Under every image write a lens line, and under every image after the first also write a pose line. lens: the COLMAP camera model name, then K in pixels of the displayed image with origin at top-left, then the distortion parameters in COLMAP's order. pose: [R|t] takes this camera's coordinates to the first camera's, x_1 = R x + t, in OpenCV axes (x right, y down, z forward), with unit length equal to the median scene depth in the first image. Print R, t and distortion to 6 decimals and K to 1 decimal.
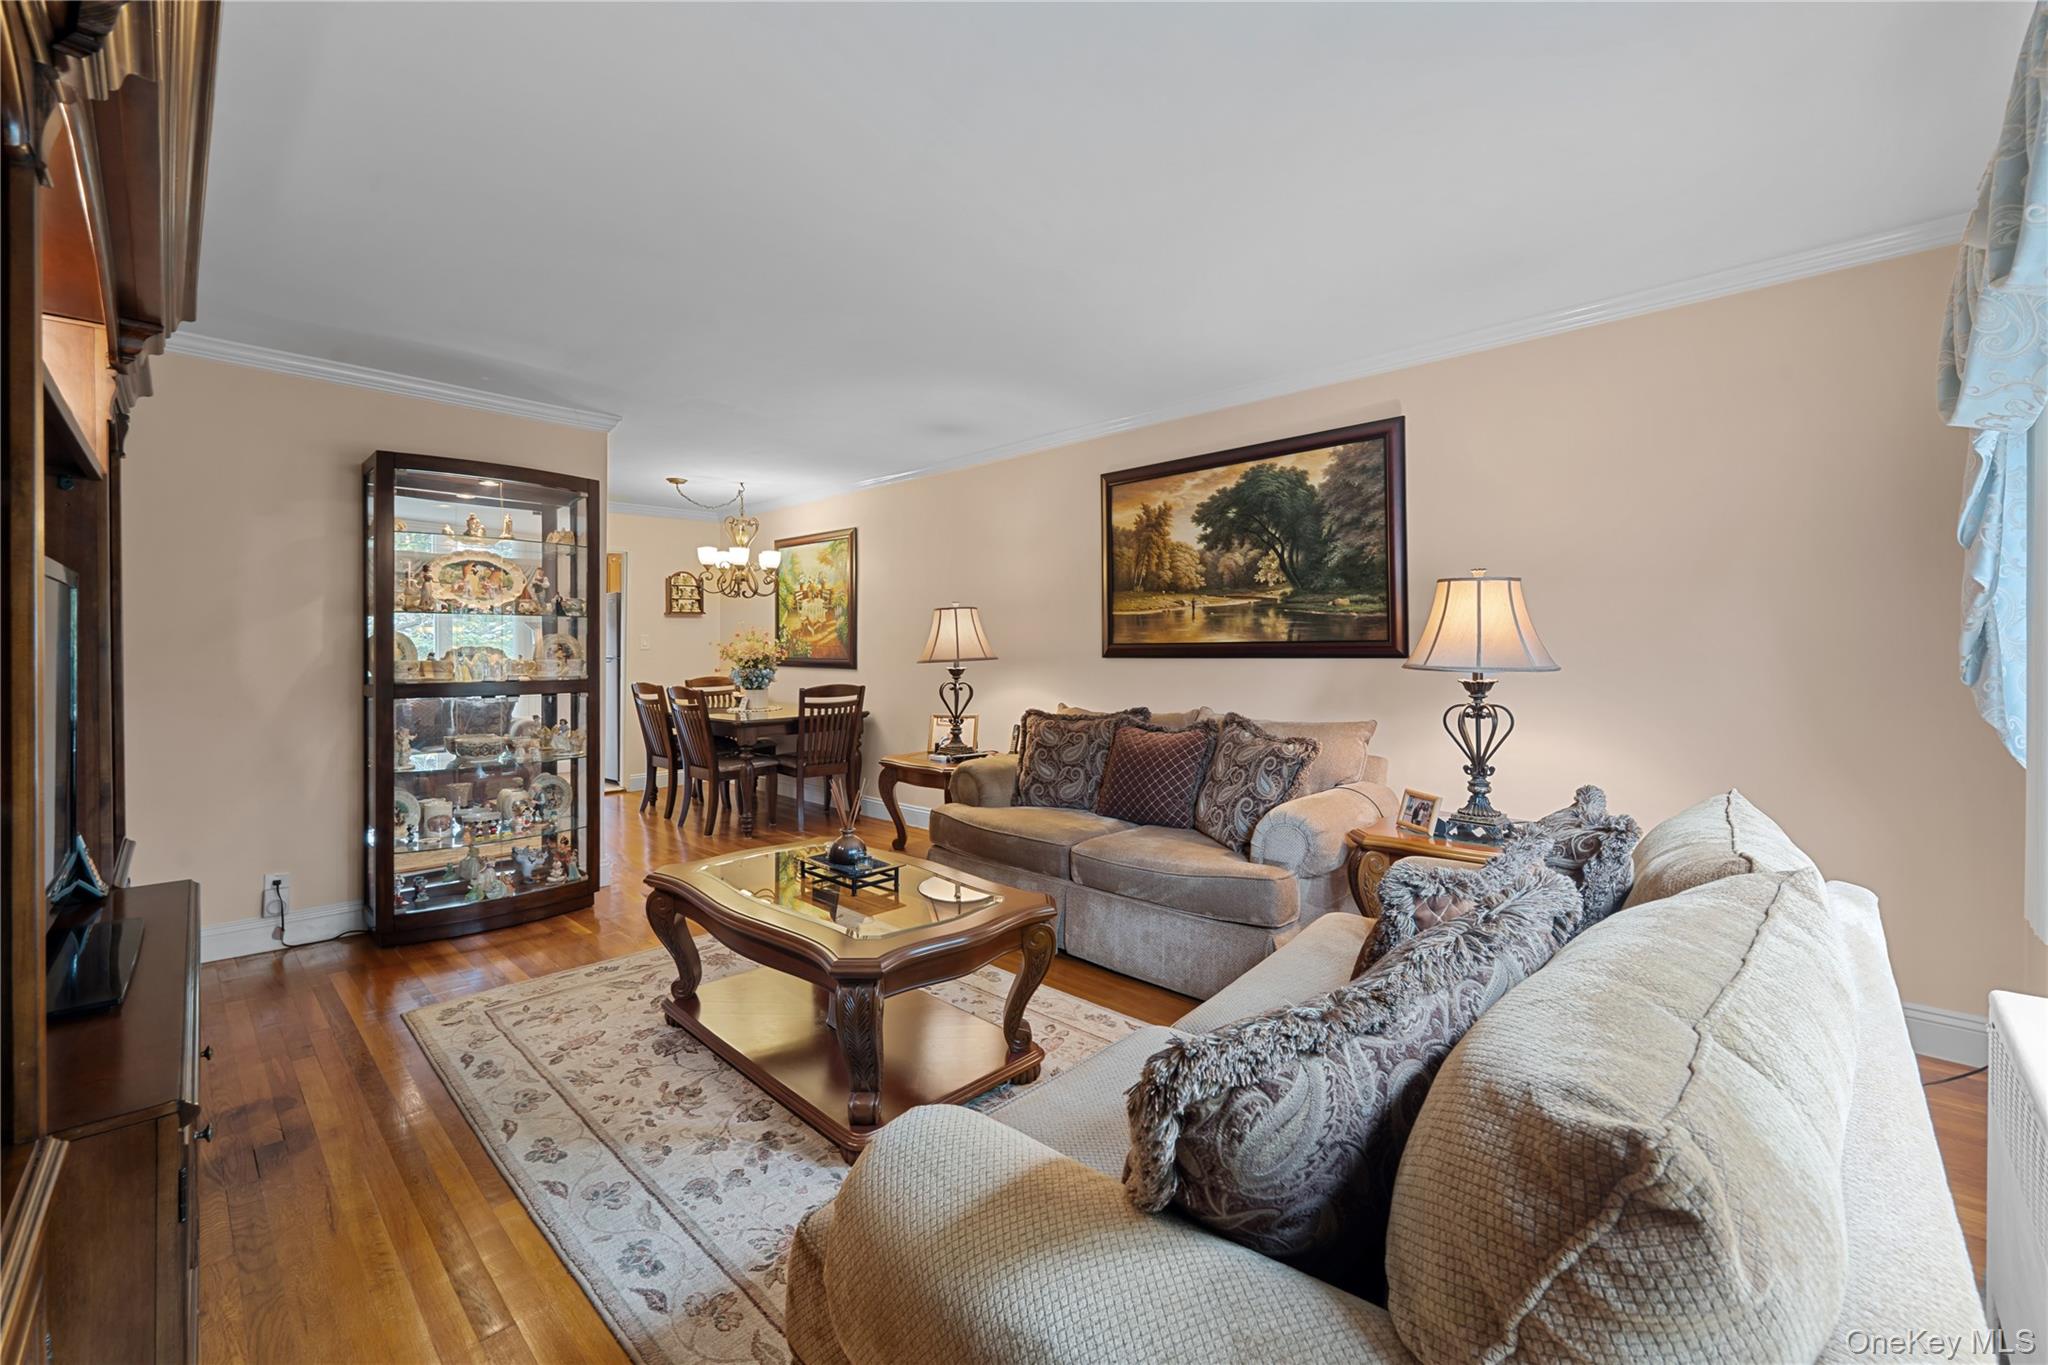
lens RADIAL K [[837.7, 0, 1020.4], [0, 837.7, 647.6], [0, 0, 1]] dist [0.001486, 0.000060]
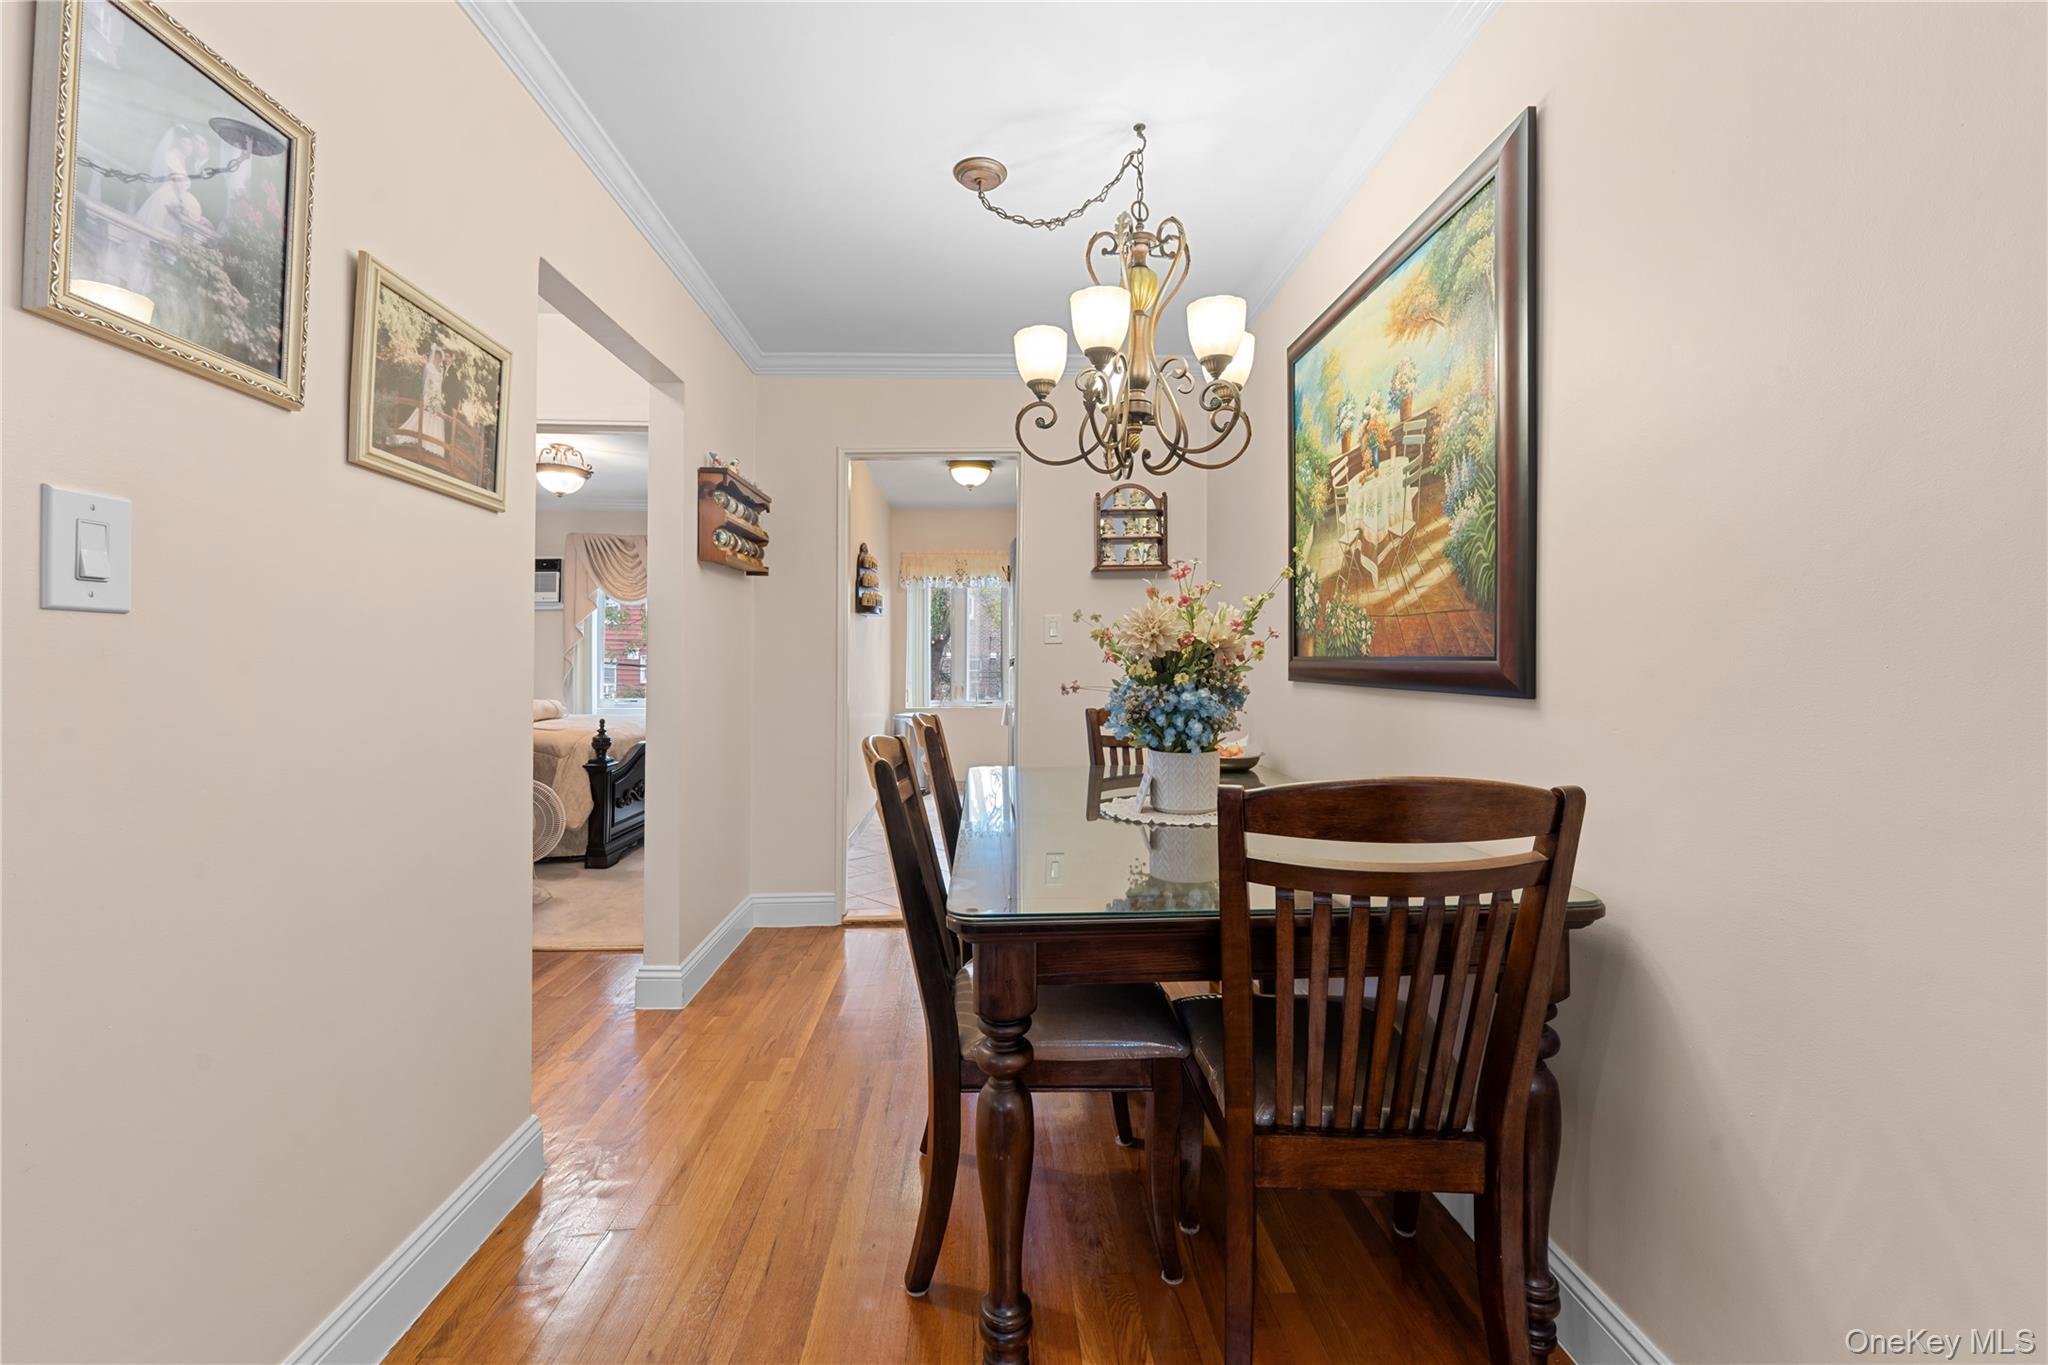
lens RADIAL K [[837.7, 0, 1021.7], [0, 837.7, 652.4], [0, 0, 1]] dist [0.001486, 0.000060]
pose [[0.730893, -0.002199, -0.682488, -0.137993], [-0.008998, 0.999877, -0.012859, 0.016653], [0.682432, 0.015540, 0.730784, 0.717347]]
